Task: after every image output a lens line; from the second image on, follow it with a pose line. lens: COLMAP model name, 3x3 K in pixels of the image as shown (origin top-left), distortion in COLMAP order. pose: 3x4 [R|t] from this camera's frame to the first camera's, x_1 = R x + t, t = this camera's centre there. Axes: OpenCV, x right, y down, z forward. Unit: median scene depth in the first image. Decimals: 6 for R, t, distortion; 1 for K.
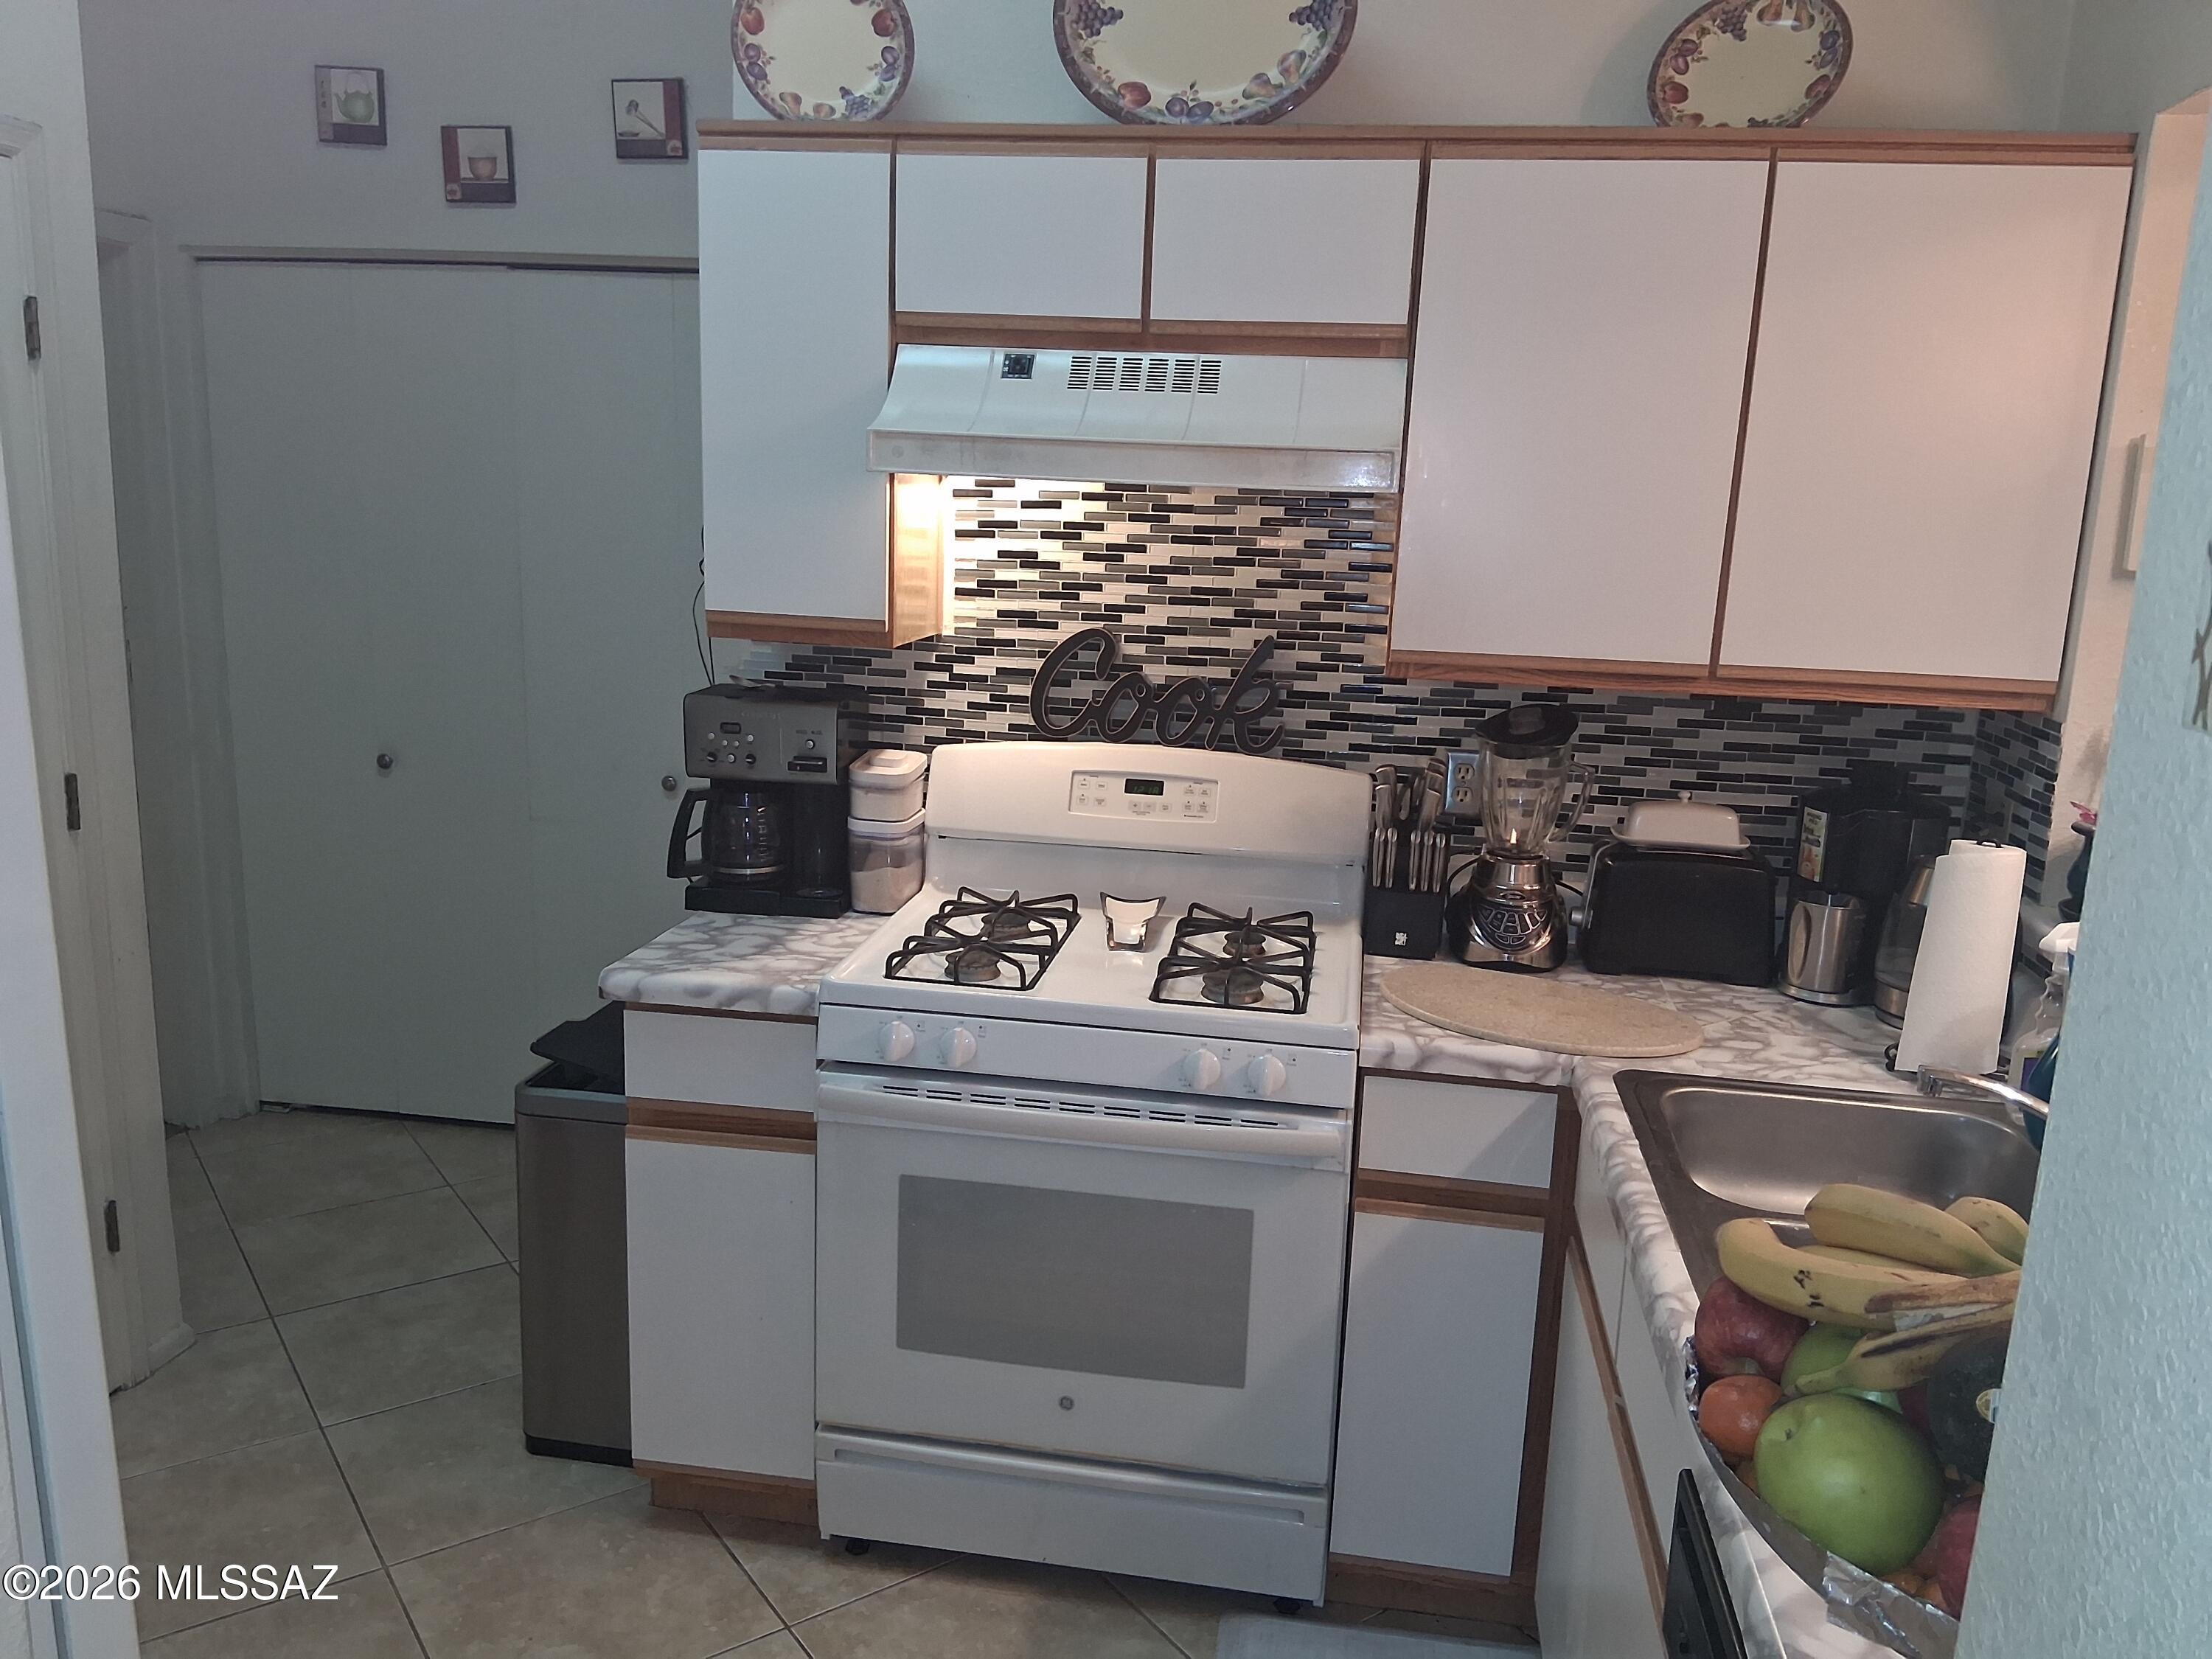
lens RADIAL K [[1628.0, 0, 1106.3], [0, 1628.0, 827.9], [0, 0, 1]] dist [0.010598, -0.036161]
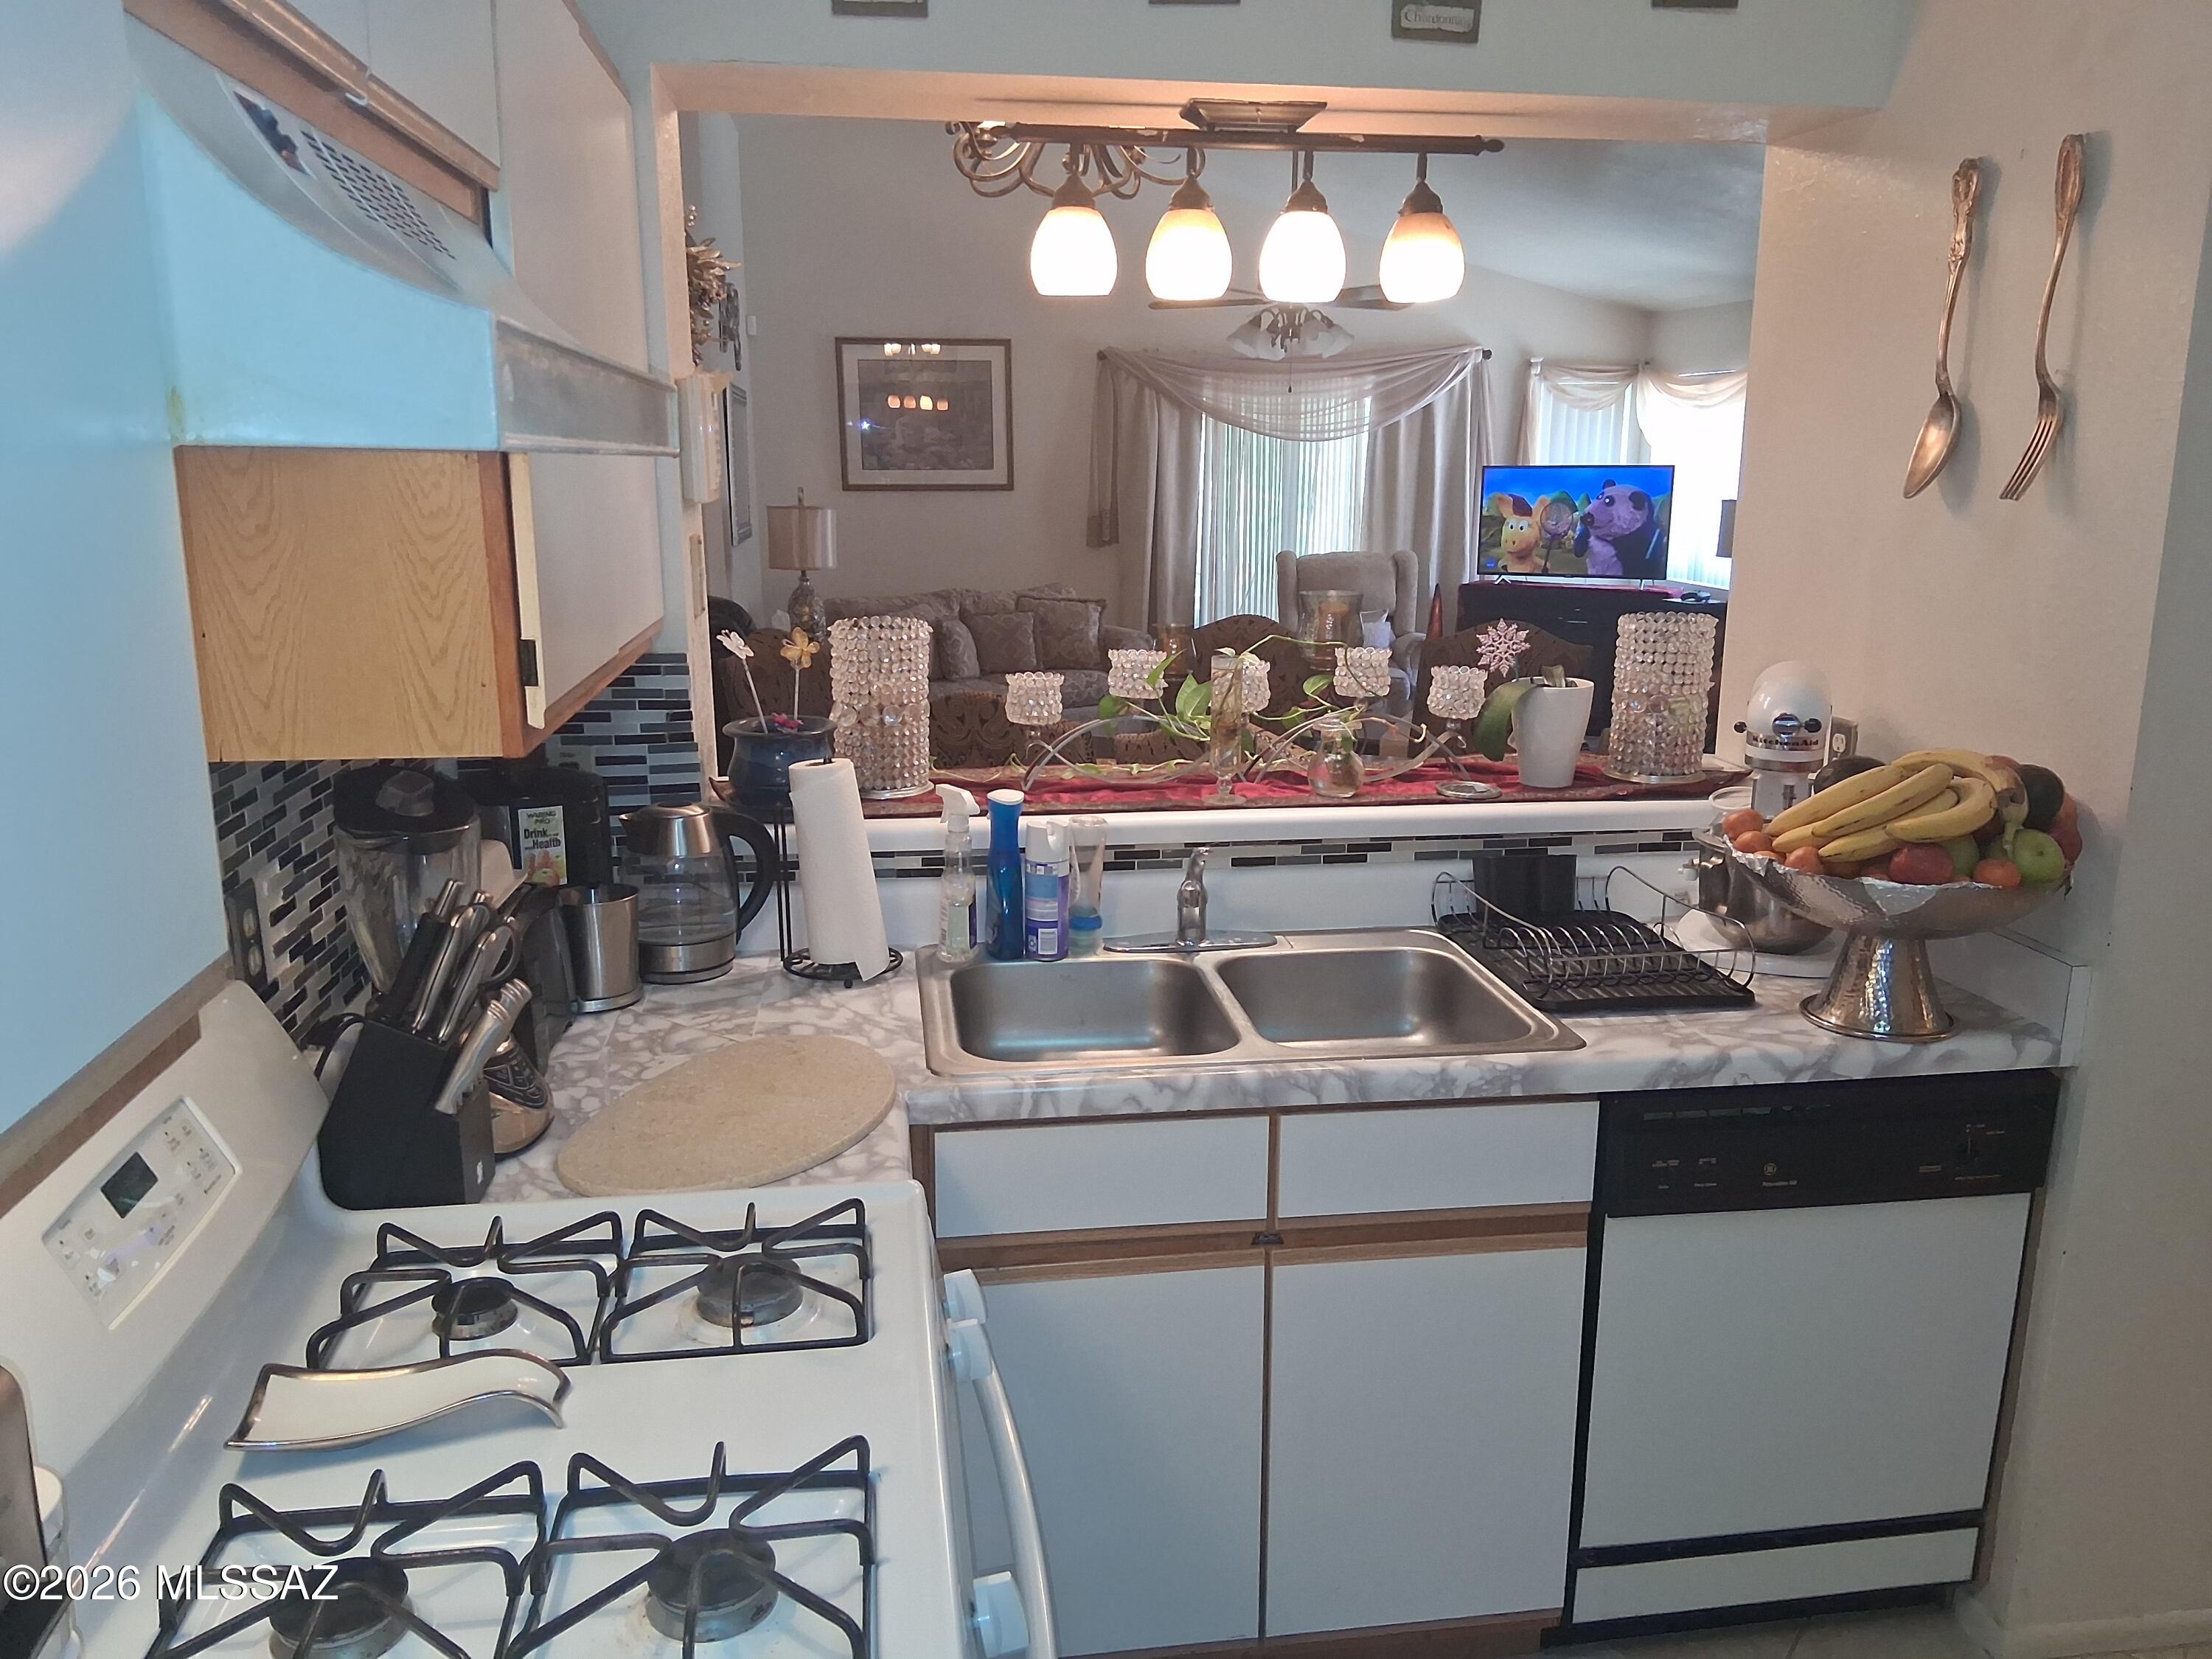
lens RADIAL K [[1628.0, 0, 1117.4], [0, 1628.0, 828.2], [0, 0, 1]] dist [0.010598, -0.036161]
pose [[-0.305567, -0.241013, 0.921163, -0.483645], [0.184725, 0.934049, 0.305661, -0.221716], [-0.934080, 0.263562, -0.240894, 0.987717]]
